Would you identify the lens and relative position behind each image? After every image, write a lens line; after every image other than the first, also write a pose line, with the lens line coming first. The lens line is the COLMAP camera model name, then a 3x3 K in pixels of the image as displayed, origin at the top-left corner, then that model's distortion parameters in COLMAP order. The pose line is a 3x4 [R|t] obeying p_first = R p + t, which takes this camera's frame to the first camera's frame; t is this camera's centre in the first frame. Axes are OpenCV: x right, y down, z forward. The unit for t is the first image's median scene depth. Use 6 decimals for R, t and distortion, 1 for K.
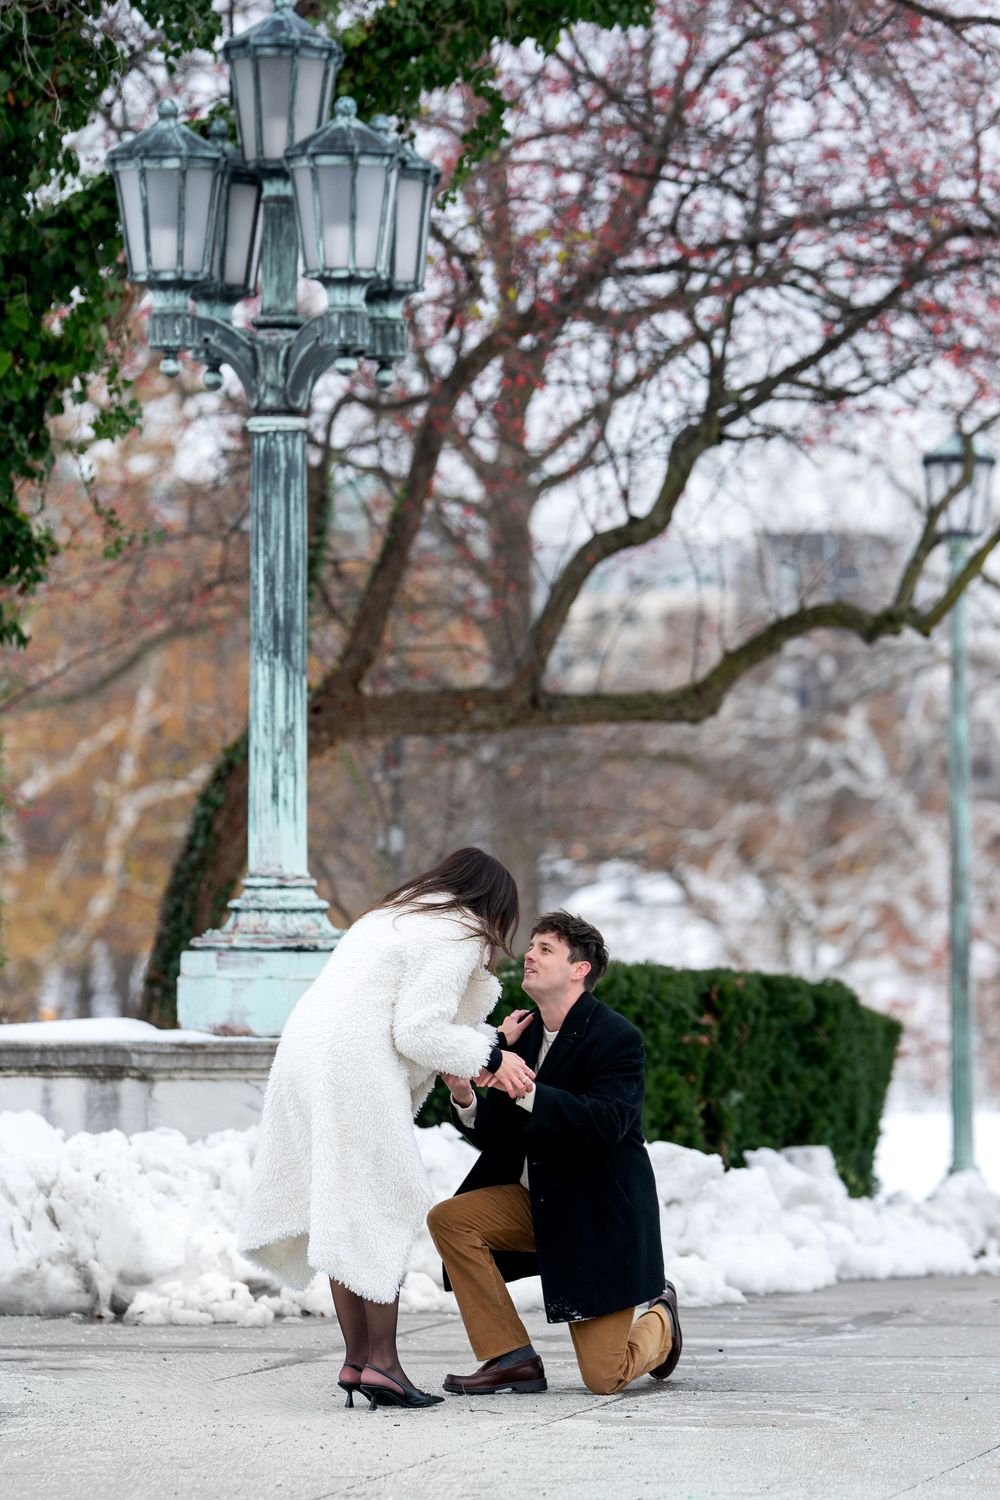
lens RADIAL K [[6247.1, 0, 493.3], [0, 6247.1, 795.5], [0, 0, 1]] dist [0.032597, -0.210833]
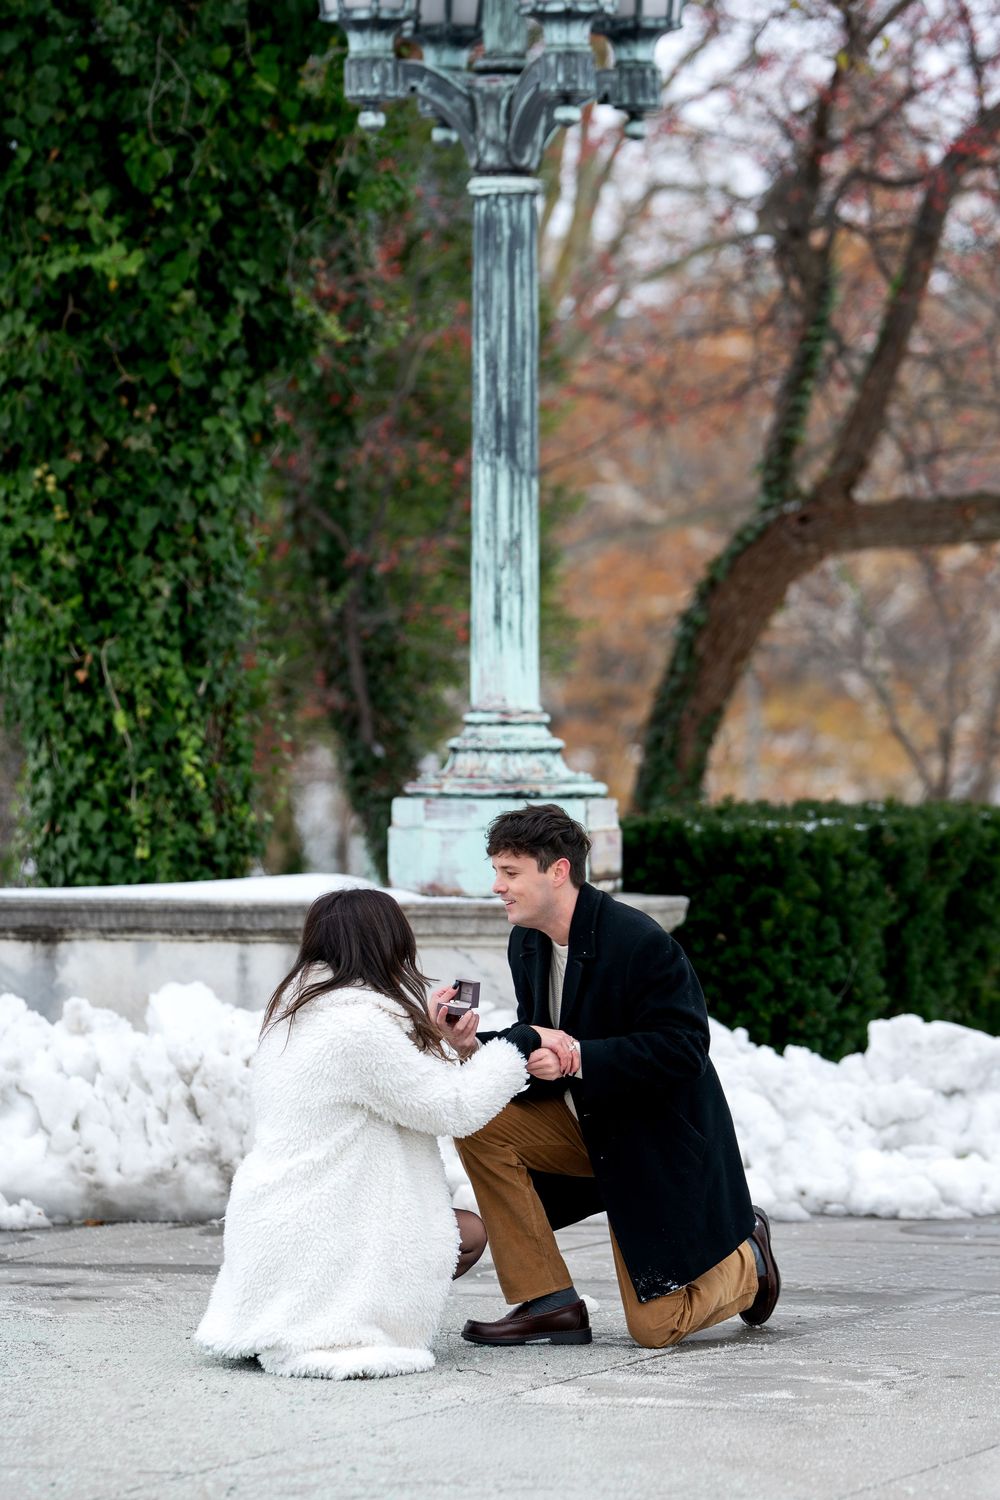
lens RADIAL K [[6247.1, 0, 493.3], [0, 6247.1, 795.5], [0, 0, 1]] dist [0.032597, -0.210833]
pose [[0.988211, 0.000705, -0.153097, 0.096267], [0.003832, 0.999562, 0.029338, -0.000721], [0.153051, -0.029579, 0.987776, 0.146985]]
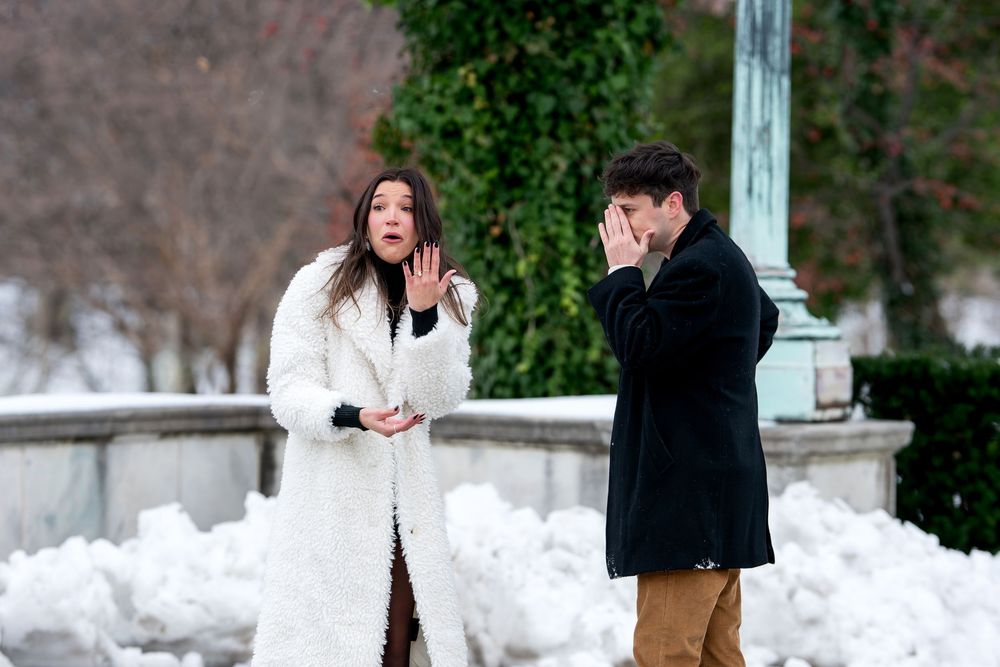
lens RADIAL K [[3965.5, 0, 434.5], [0, 3965.5, 385.3], [0, 0, 1]] dist [-0.004848, -1.877257]
pose [[0.930171, 0.027360, -0.366105, 0.159891], [-0.008809, 0.998595, 0.052246, -0.001535], [0.367021, -0.045373, 0.929106, 0.360017]]
